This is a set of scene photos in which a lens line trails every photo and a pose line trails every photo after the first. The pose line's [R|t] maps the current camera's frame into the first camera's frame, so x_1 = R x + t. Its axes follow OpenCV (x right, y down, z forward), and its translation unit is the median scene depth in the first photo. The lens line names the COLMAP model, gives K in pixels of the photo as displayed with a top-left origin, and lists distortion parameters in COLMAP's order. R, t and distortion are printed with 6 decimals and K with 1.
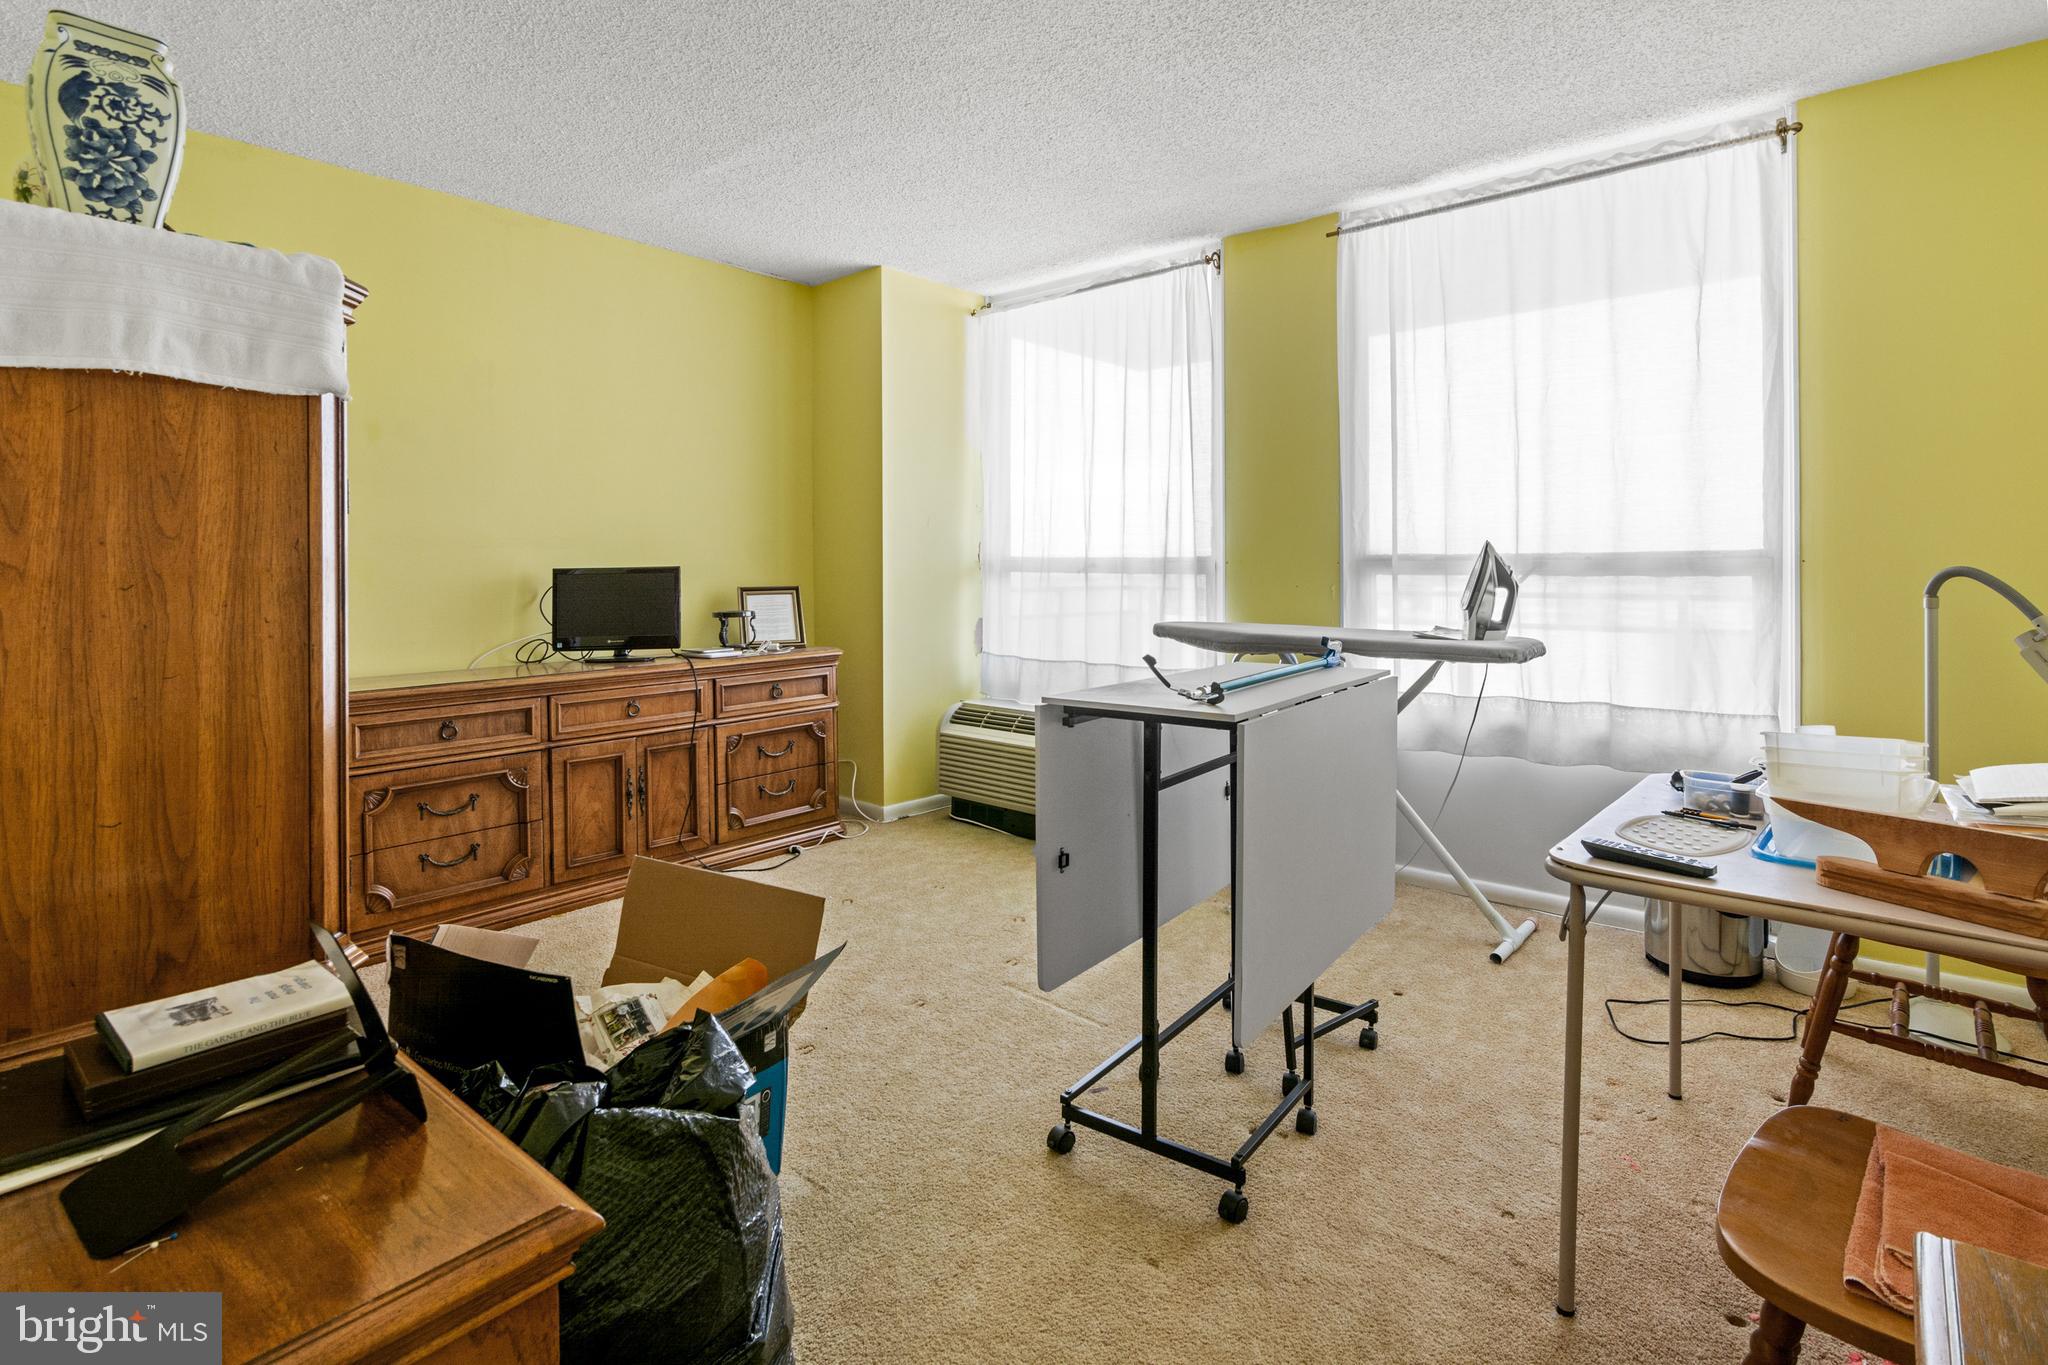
lens RADIAL K [[966.0, 0, 1022.6], [0, 966.0, 574.5], [0, 0, 1]] dist [-0.000024, -0.000425]
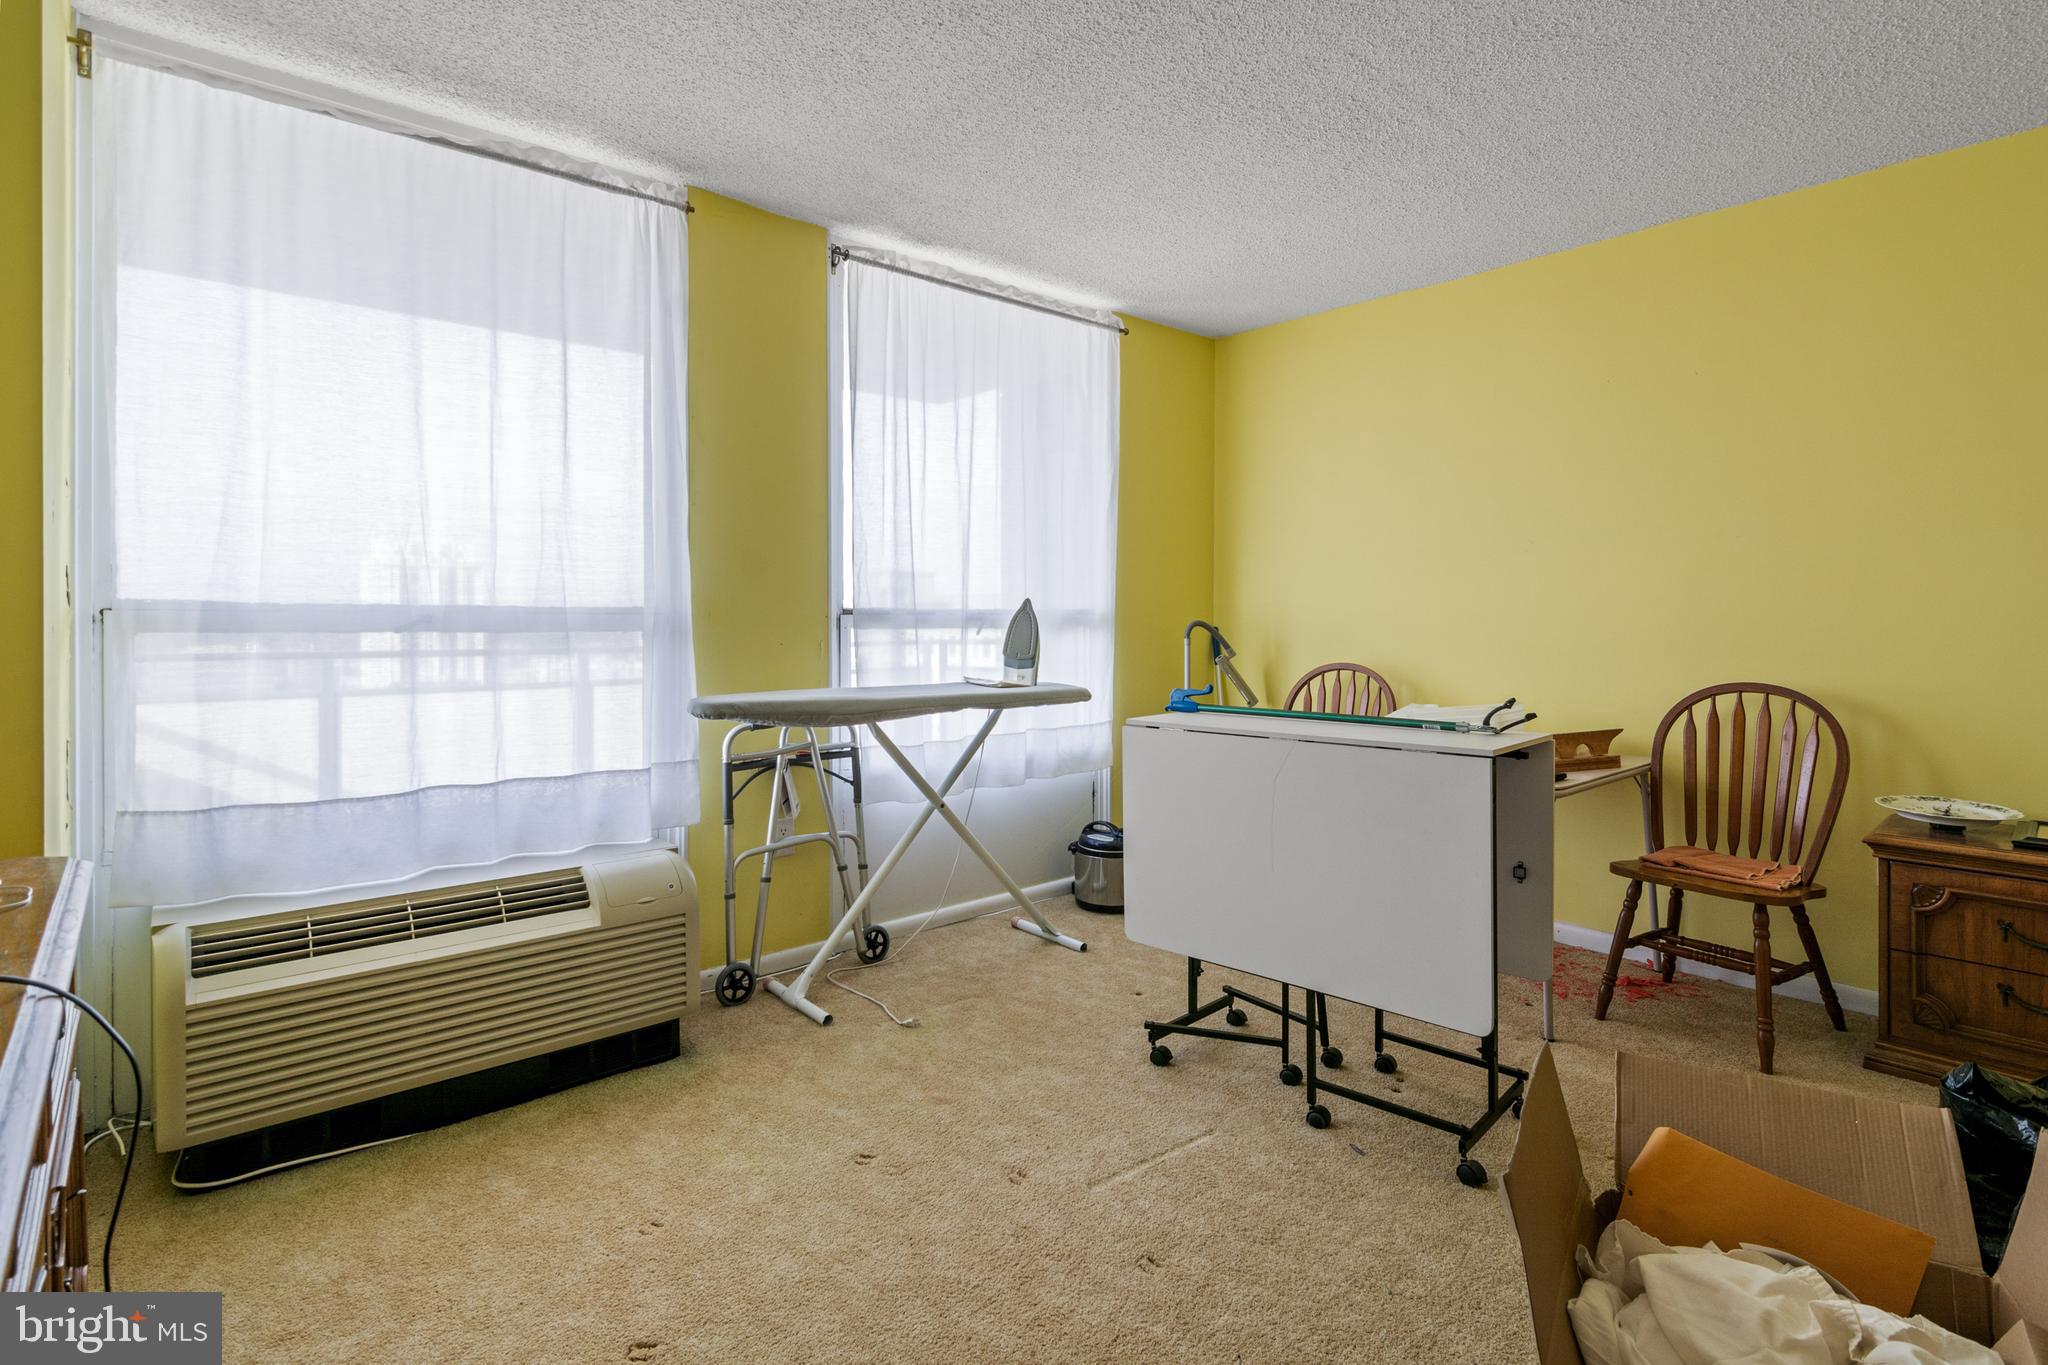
lens RADIAL K [[1005.0, 0, 1038.9], [0, 1005.0, 613.4], [0, 0, 1]] dist [0.002210, -0.001676]
pose [[0.143998, 0.003297, 0.989573, -0.585170], [0.004430, 0.999982, -0.003976, -0.011016], [-0.989568, 0.004956, 0.143980, 0.685886]]
